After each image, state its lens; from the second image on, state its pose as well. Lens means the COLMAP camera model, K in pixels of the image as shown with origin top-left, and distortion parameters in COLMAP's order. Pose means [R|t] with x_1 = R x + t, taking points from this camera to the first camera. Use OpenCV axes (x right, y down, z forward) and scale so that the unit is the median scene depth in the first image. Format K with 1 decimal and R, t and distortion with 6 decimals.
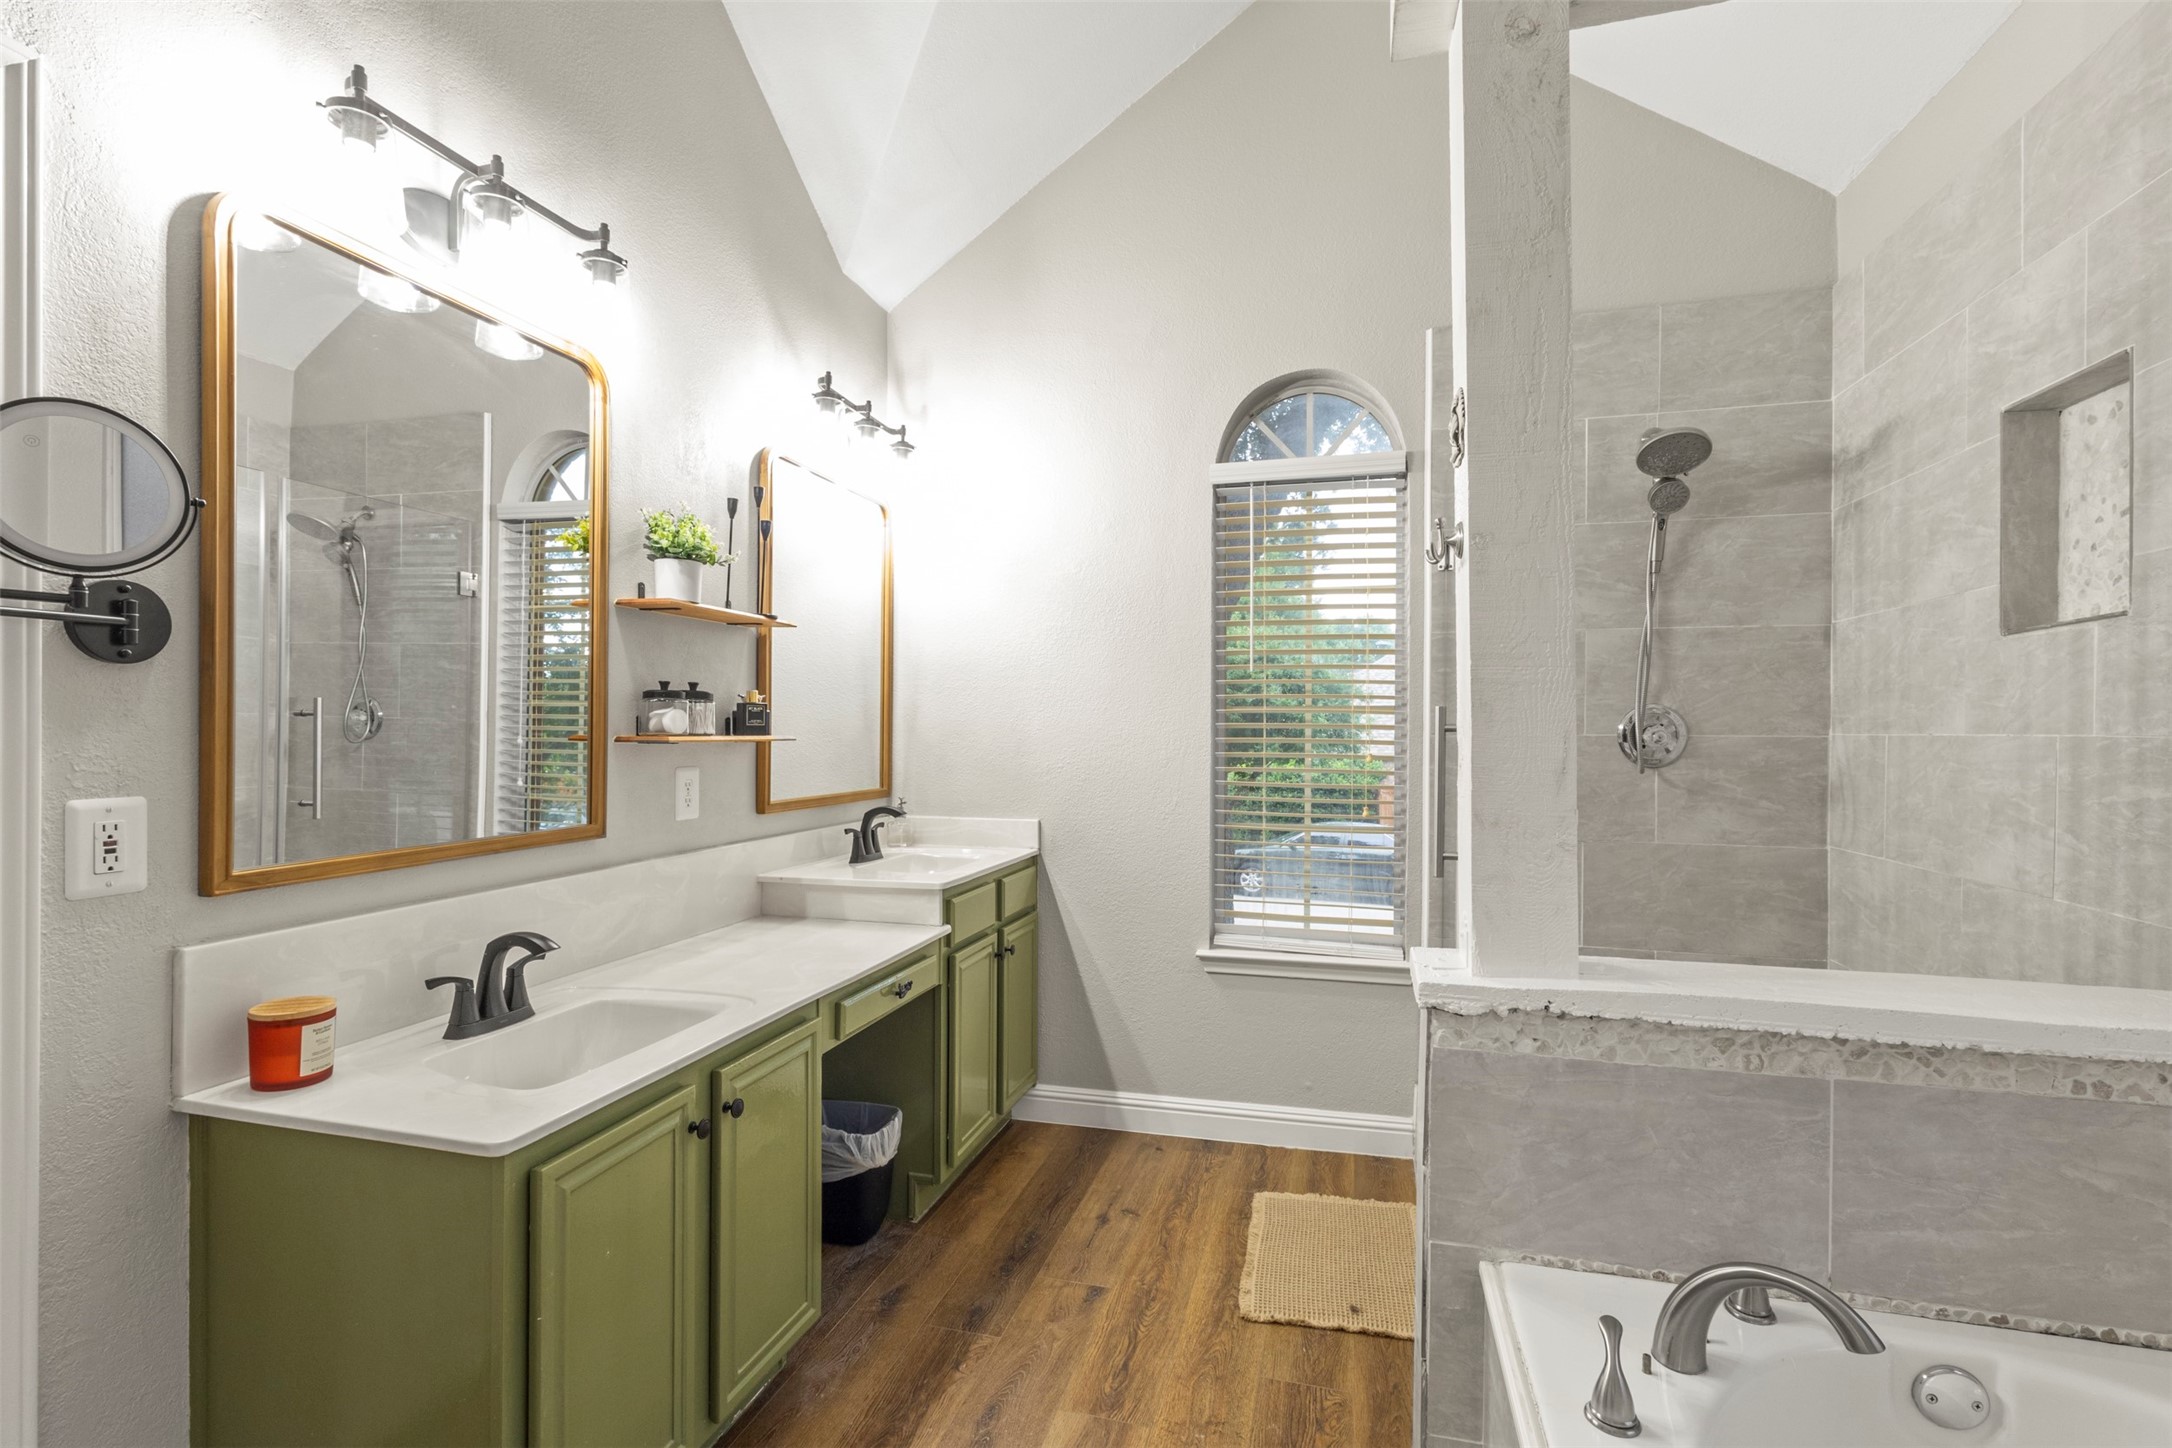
lens RADIAL K [[996.3, 0, 1083.0], [0, 996.3, 725.0], [0, 0, 1]] dist [0.004780, 0.000087]
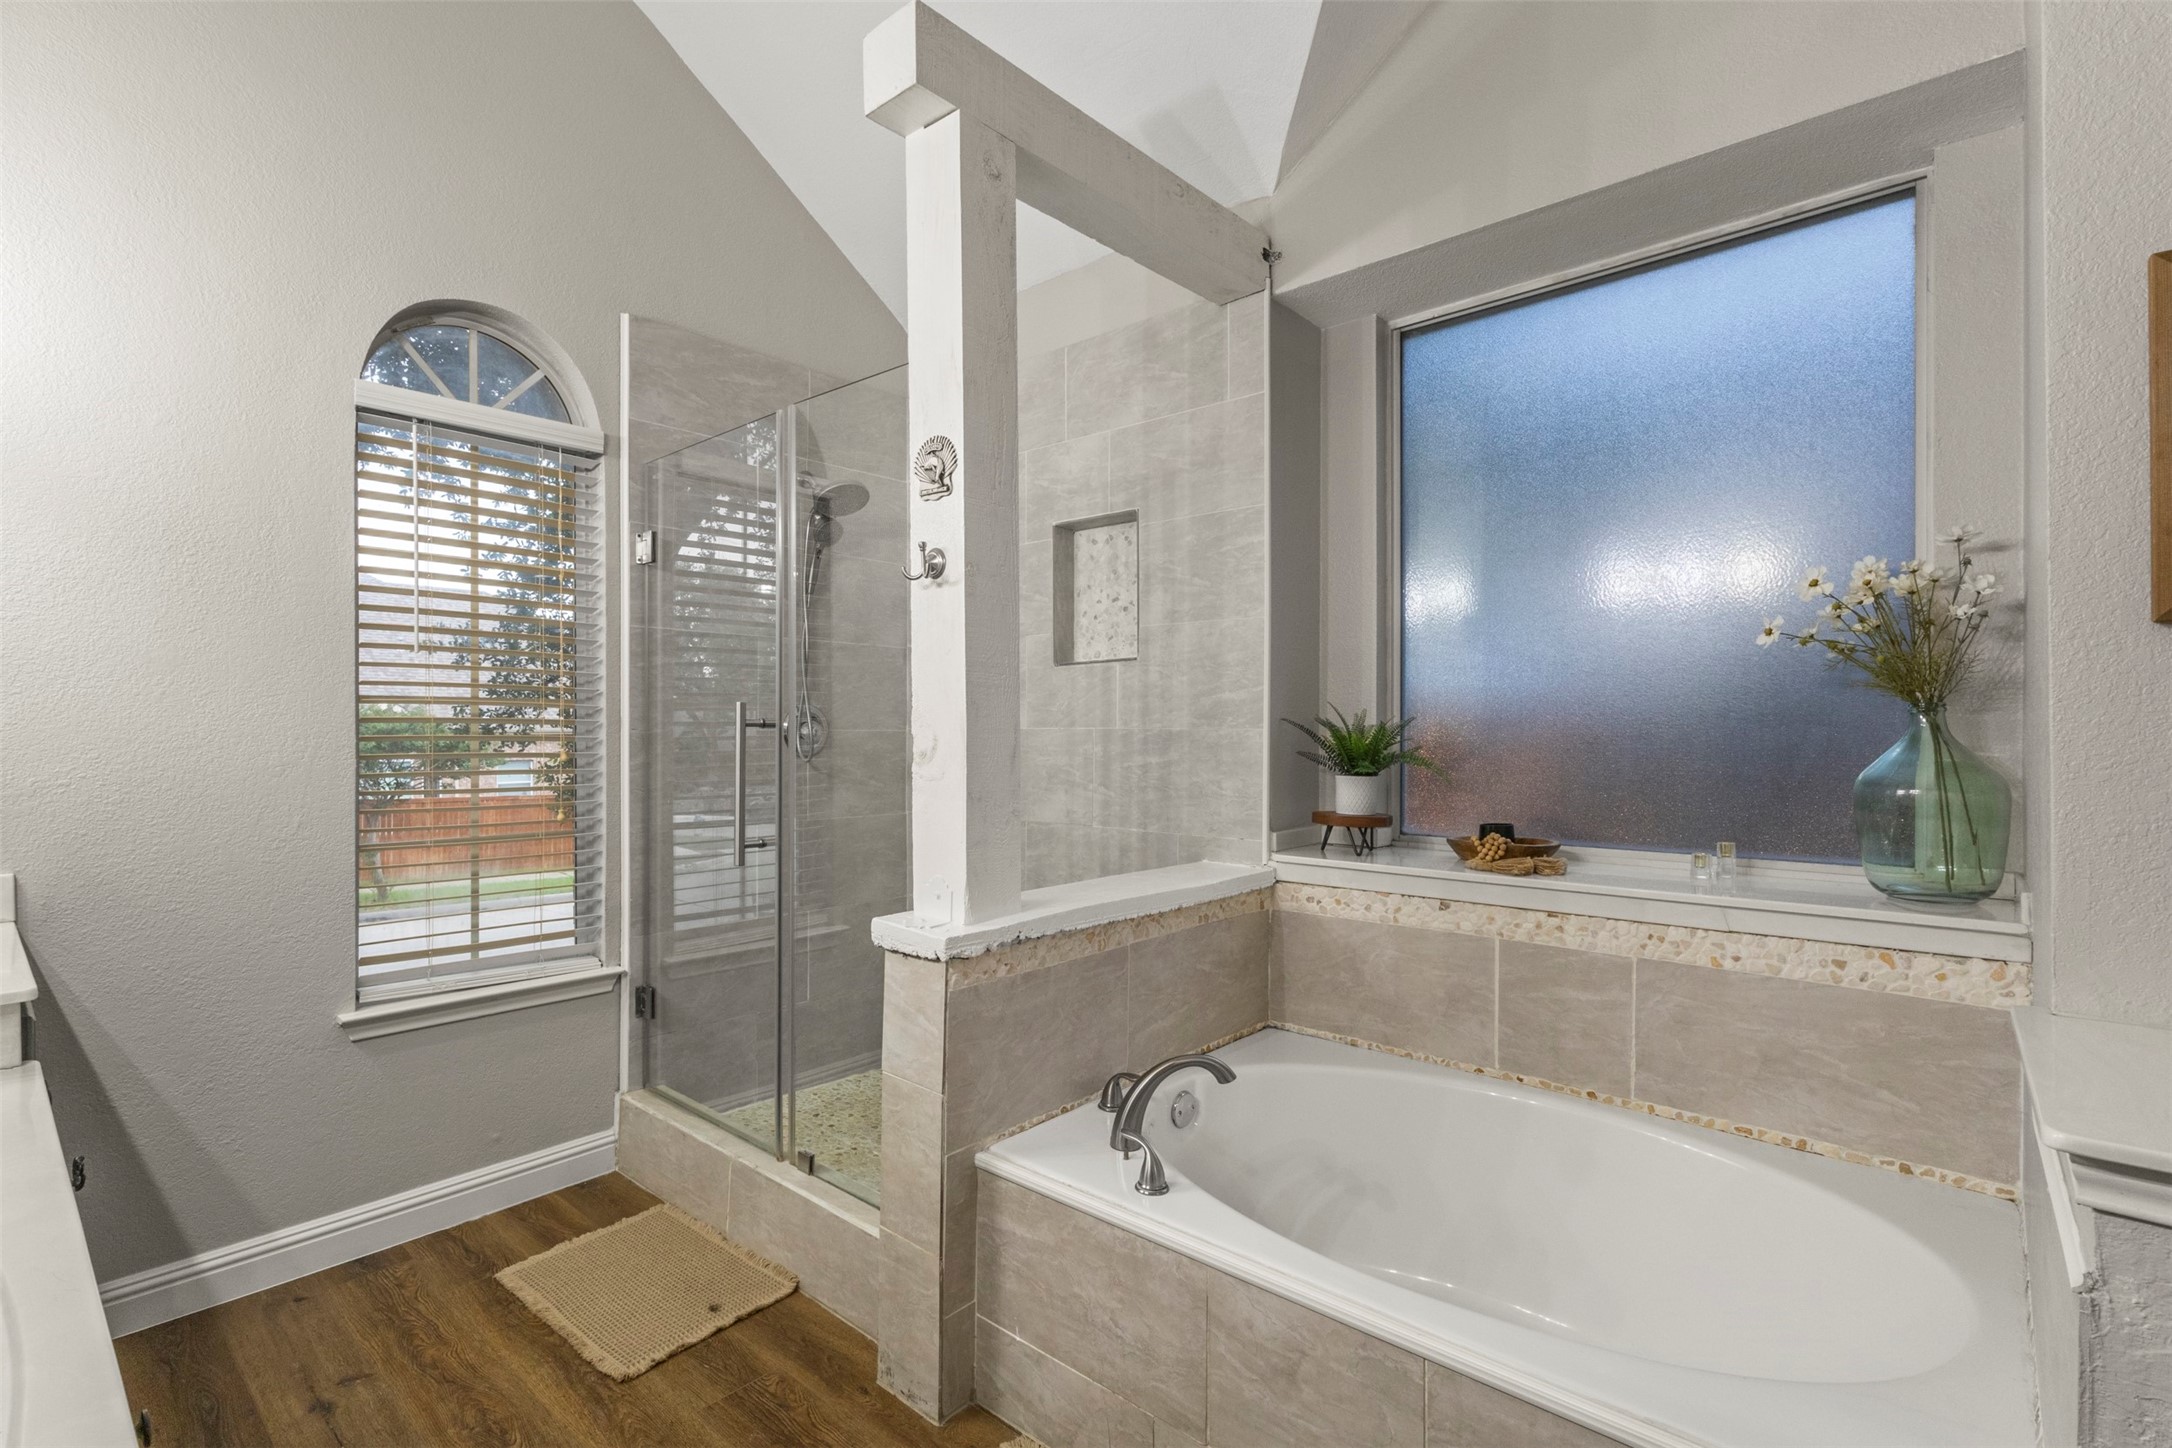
lens RADIAL K [[996.3, 0, 1071.7], [0, 996.3, 729.1], [0, 0, 1]] dist [0.004780, 0.000087]
pose [[0.453865, -0.002639, 0.891066, -0.483402], [-0.003248, 0.999984, 0.004616, 0.003937], [-0.891064, -0.004989, 0.453850, 0.252460]]
